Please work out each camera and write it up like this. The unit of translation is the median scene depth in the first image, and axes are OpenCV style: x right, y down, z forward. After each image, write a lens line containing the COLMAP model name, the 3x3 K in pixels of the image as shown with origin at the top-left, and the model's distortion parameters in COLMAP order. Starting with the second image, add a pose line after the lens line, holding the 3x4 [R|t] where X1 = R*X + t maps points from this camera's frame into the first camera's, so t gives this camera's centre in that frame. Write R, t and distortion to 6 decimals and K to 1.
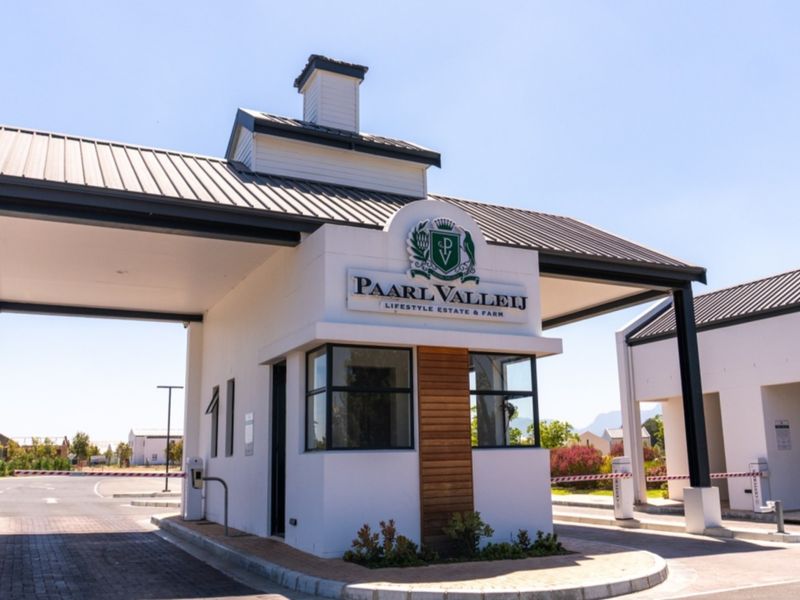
lens RADIAL K [[731.4, 0, 403.7], [0, 731.4, 318.0], [0, 0, 1]] dist [-0.017618, -0.006500]
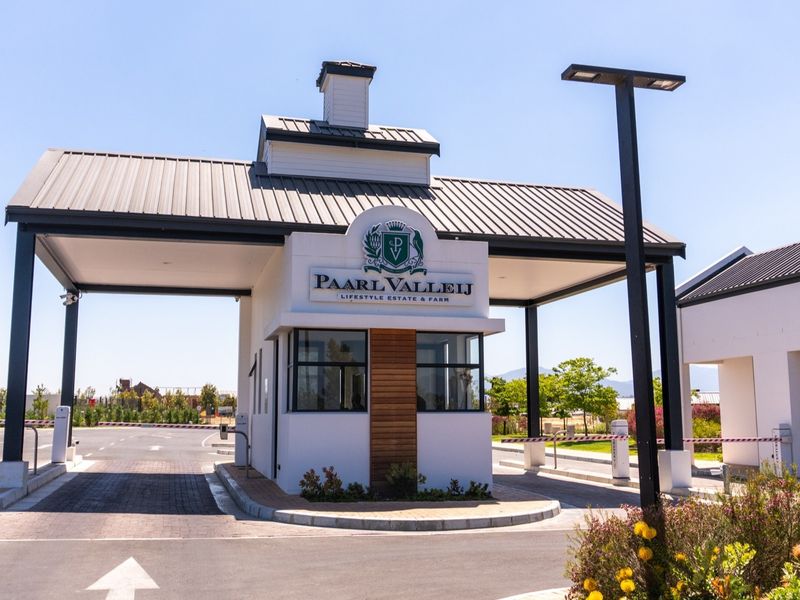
lens RADIAL K [[820.0, 0, 400.0], [0, 820.0, 300.0], [0, 0, 1]] dist [-0.008882, -0.012706]
pose [[0.977310, -0.011310, -0.211510, 0.343560], [0.022822, 0.998383, 0.052067, -0.076307], [0.210579, -0.055712, 0.975988, -0.315180]]
